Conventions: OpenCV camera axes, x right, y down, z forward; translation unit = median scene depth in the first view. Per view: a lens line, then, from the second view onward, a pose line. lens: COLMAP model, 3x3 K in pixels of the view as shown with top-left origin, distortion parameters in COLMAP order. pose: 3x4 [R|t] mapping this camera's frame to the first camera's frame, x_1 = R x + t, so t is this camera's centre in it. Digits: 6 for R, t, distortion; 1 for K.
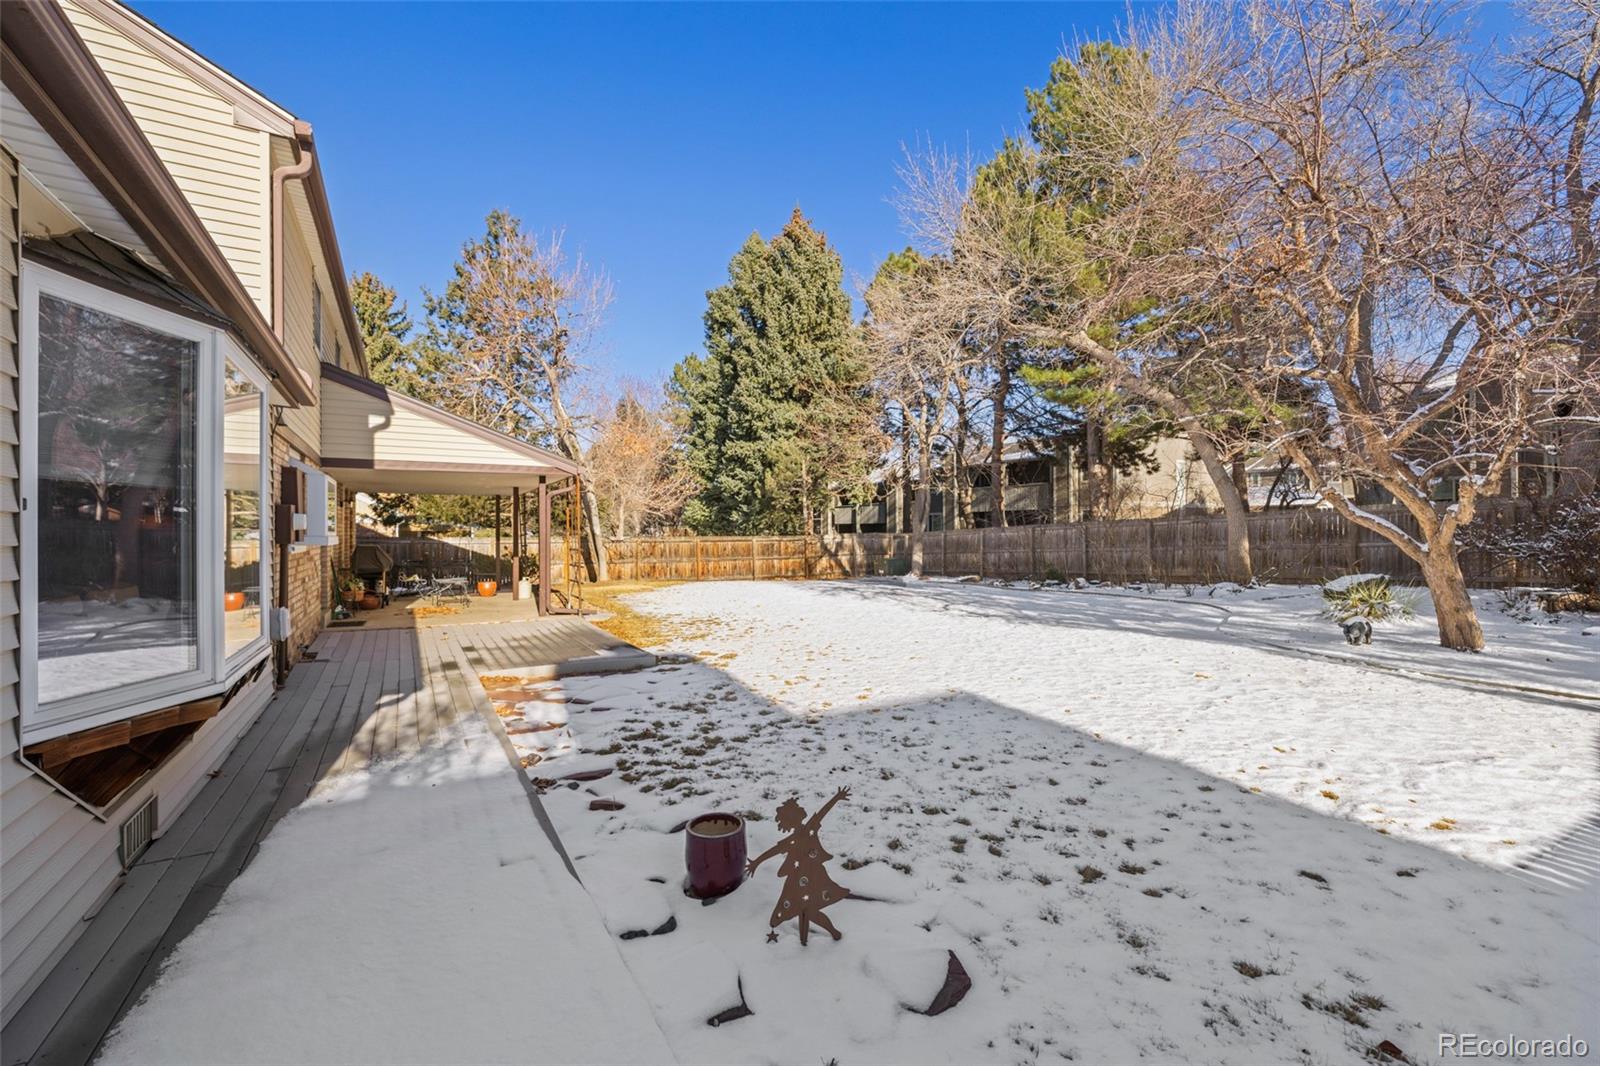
lens RADIAL K [[680.0, 0, 779.0], [0, 680.0, 527.9], [0, 0, 1]] dist [-0.000929, -0.000154]
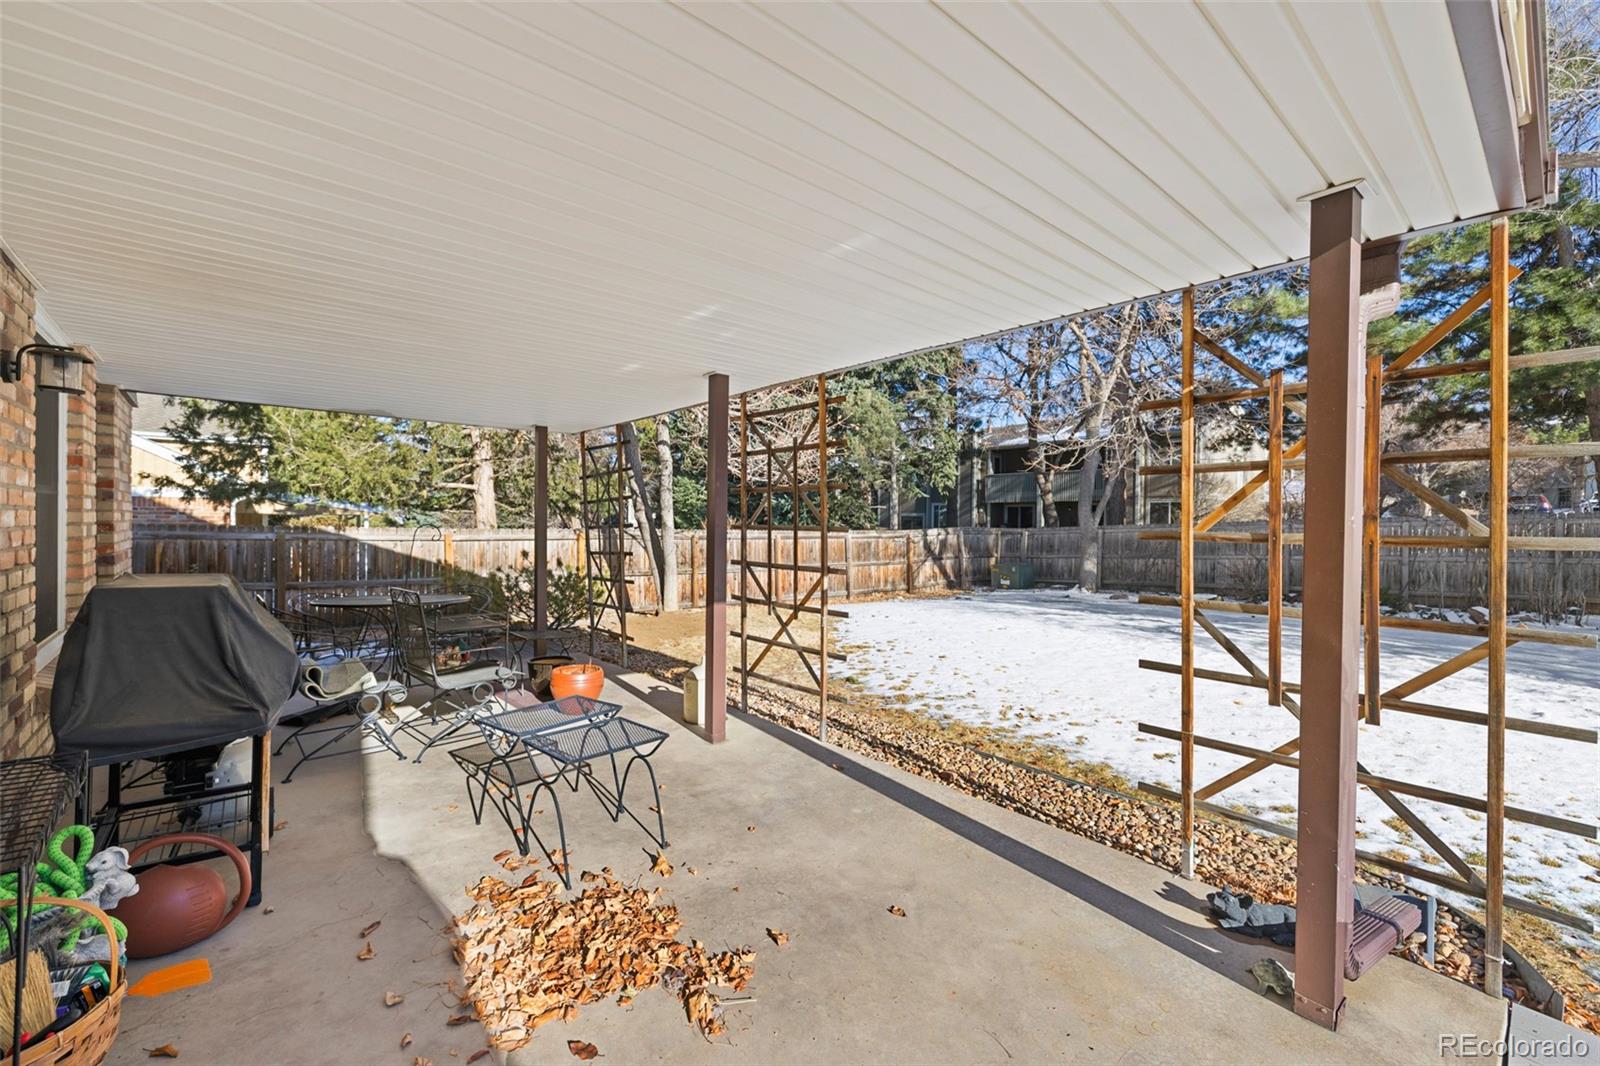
lens RADIAL K [[680.0, 0, 779.0], [0, 680.0, 527.9], [0, 0, 1]] dist [-0.000929, -0.000154]
pose [[0.982890, 0.011949, 0.183807, -0.215198], [-0.014311, 0.999831, 0.011525, 0.003040], [-0.183638, -0.013958, 0.982895, 0.356874]]
